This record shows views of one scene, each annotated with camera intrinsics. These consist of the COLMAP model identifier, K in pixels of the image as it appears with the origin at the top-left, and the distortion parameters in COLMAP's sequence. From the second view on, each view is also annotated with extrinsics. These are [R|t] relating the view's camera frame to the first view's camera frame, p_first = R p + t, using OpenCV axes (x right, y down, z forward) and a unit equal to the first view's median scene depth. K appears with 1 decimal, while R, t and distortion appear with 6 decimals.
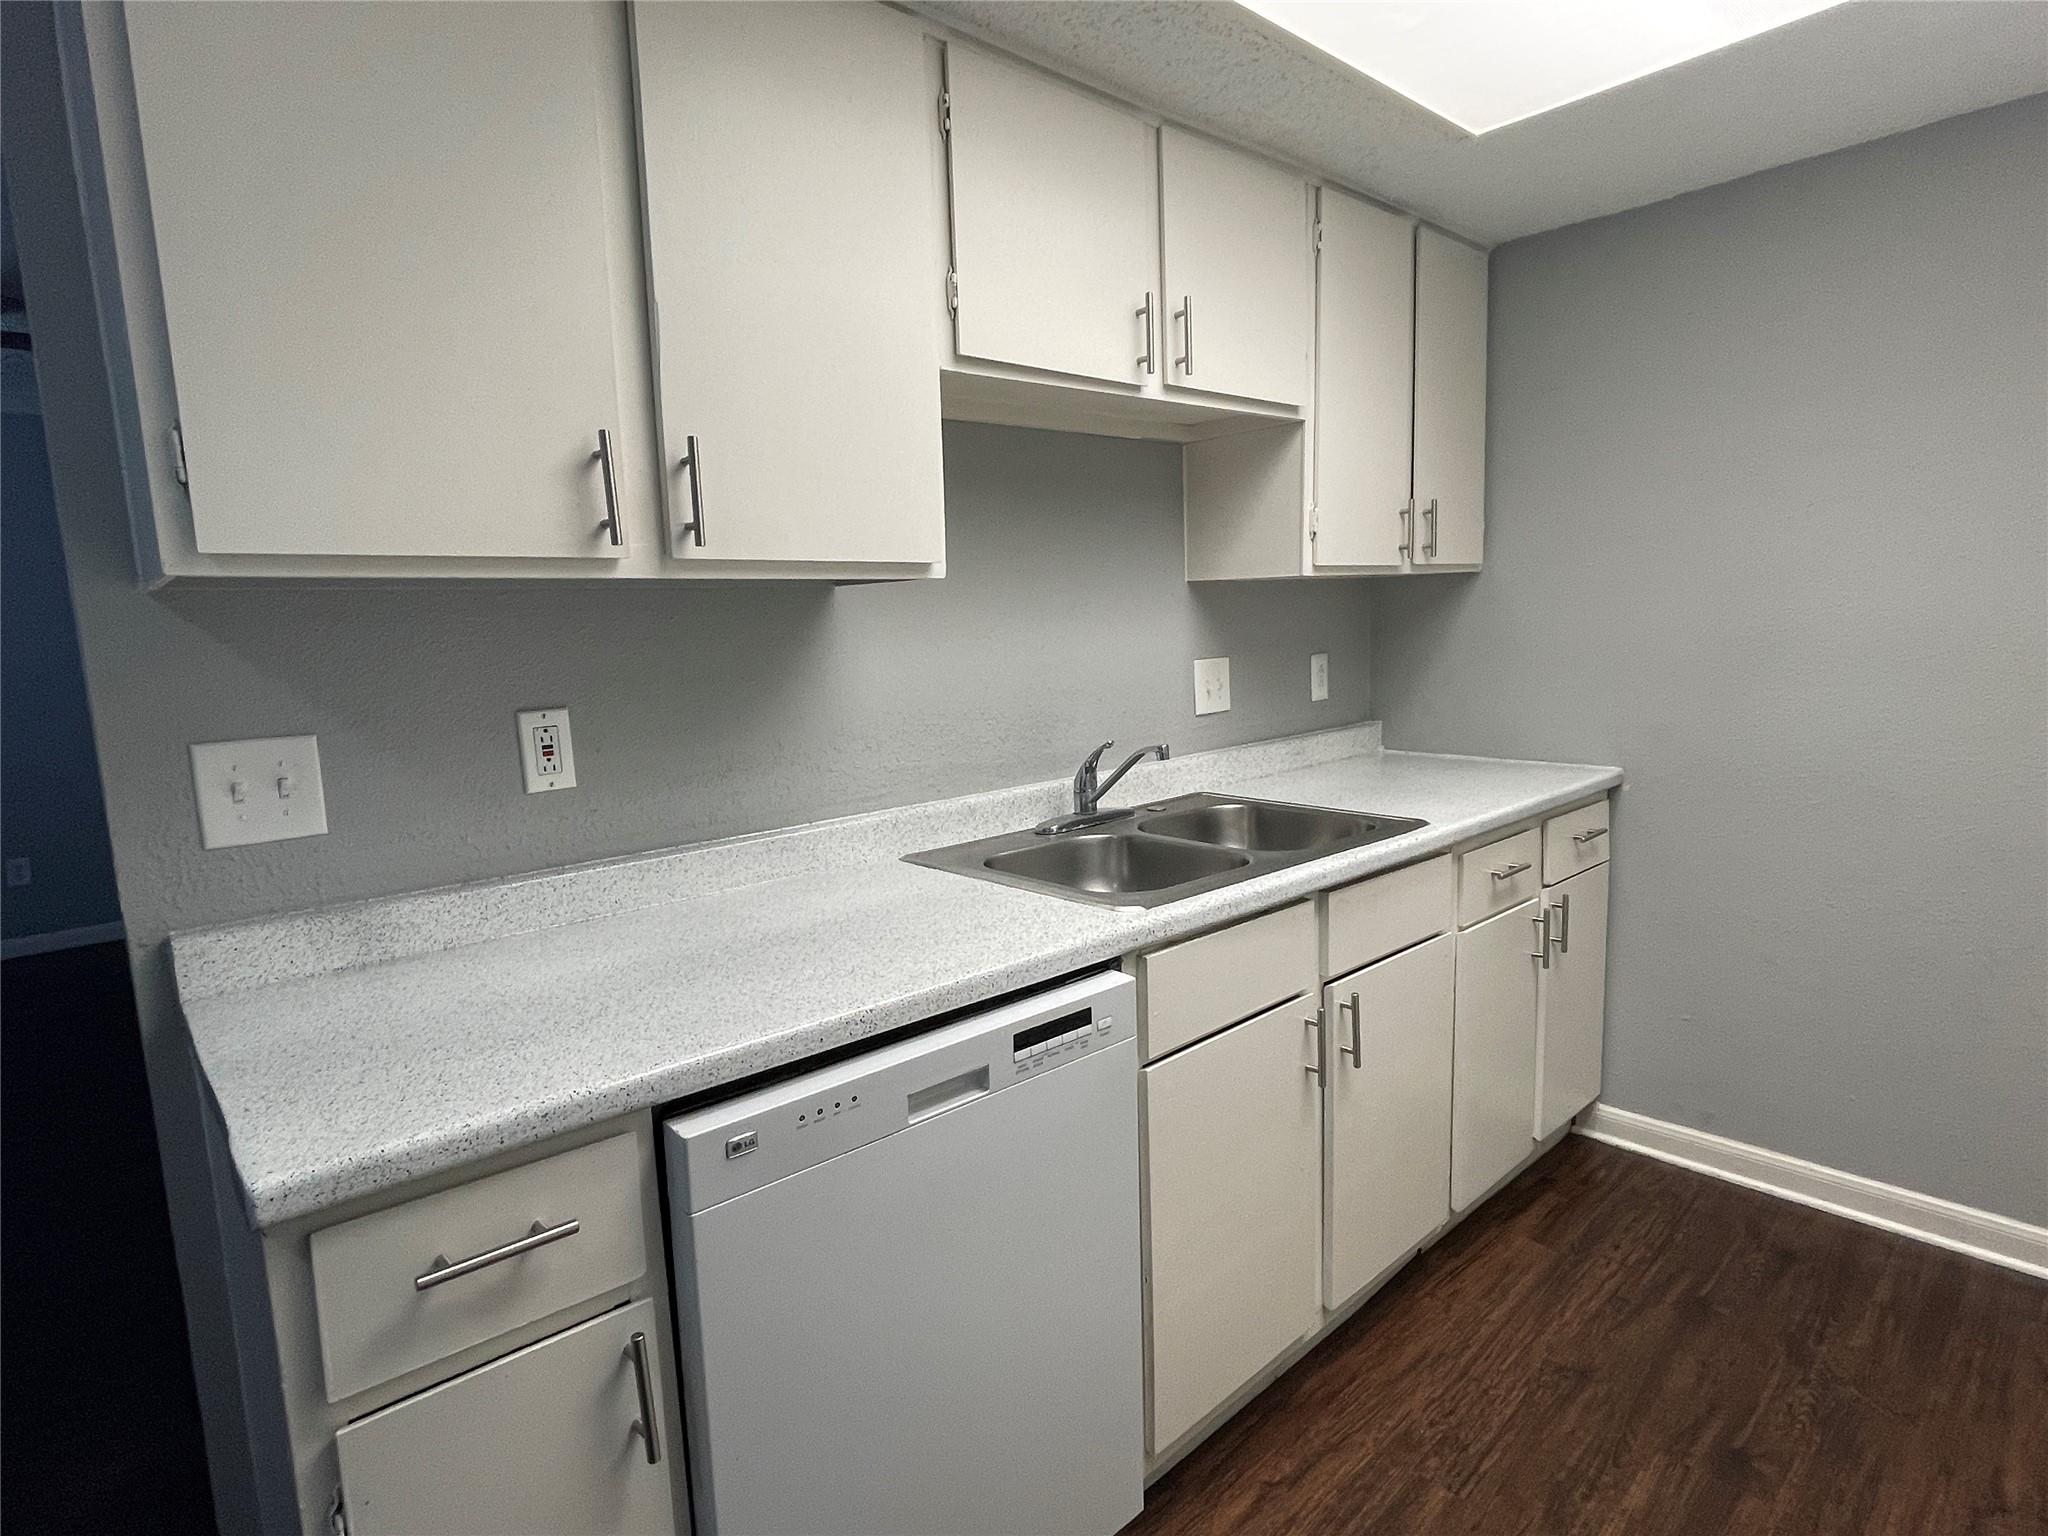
lens RADIAL K [[1098.5, 0, 1024.0], [0, 1098.5, 768.0], [0, 0, 1]] dist [-0.001600, 0.002211]
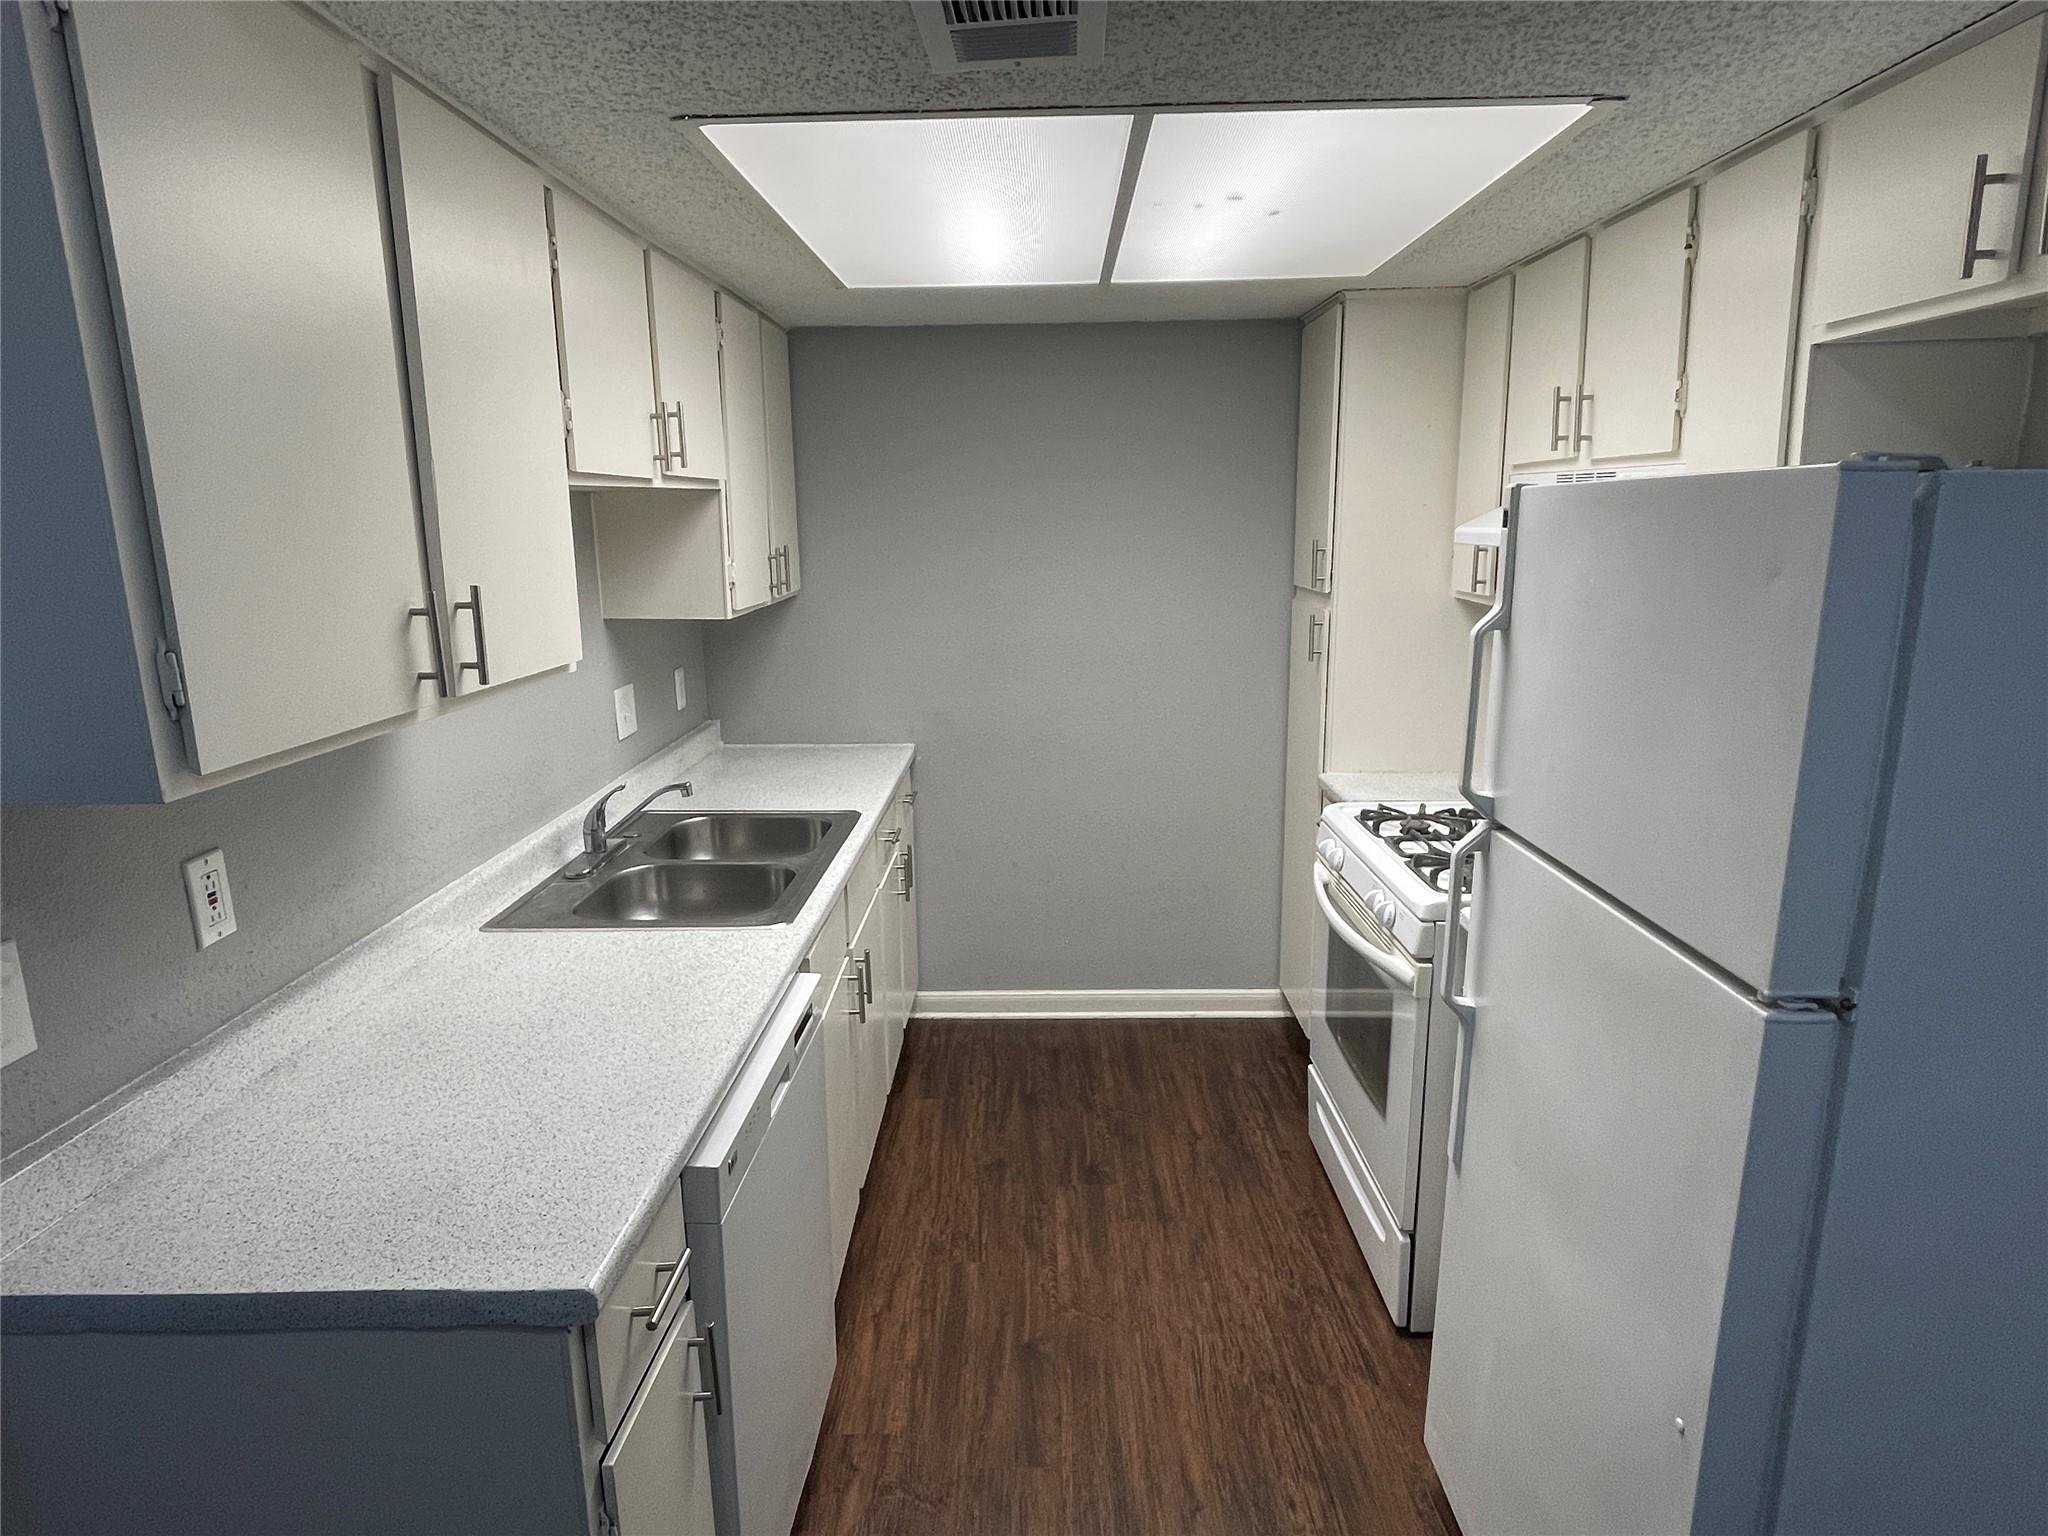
lens RADIAL K [[1187.6, 0, 1024.0], [0, 1187.6, 768.0], [0, 0, 1]] dist [0.036153, -0.002049]
pose [[0.687273, -0.128207, 0.714996, -0.556164], [0.086793, 0.991743, 0.094403, -0.131320], [-0.721195, -0.002825, 0.692726, -0.143617]]
